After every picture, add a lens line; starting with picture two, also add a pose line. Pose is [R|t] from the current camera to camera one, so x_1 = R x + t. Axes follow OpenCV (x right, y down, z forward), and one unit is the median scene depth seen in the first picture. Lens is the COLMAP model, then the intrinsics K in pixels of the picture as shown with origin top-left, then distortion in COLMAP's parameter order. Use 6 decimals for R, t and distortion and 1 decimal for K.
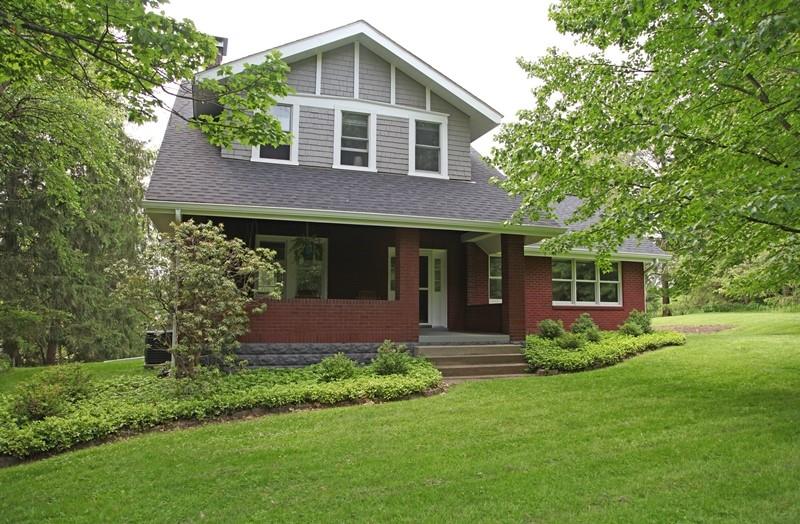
lens RADIAL K [[547.1, 0, 402.8], [0, 547.1, 262.1], [0, 0, 1]] dist [-0.045181, -0.000102]
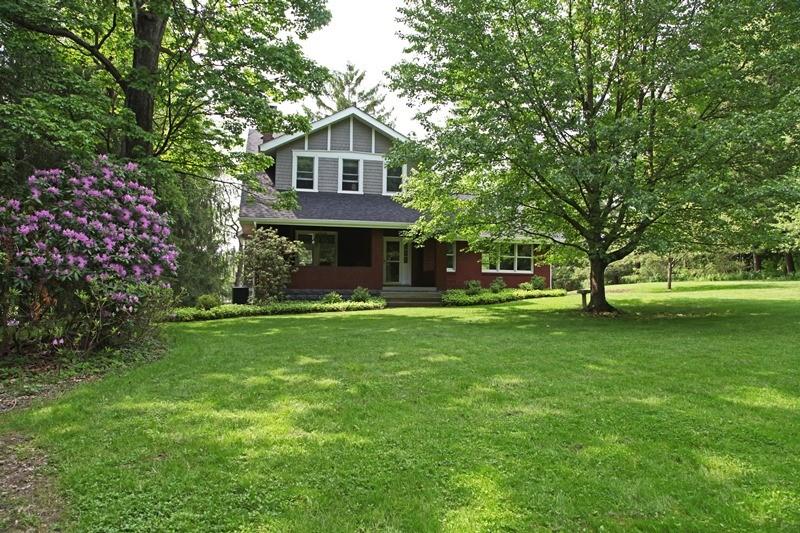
lens RADIAL K [[555.9, 0, 398.7], [0, 555.9, 268.5], [0, 0, 1]] dist [0.005202, 0.000252]
pose [[0.994363, 0.002240, -0.106008, 0.251901], [0.003855, 0.998352, 0.057259, -0.029372], [0.105961, -0.057345, 0.992715, -0.754421]]
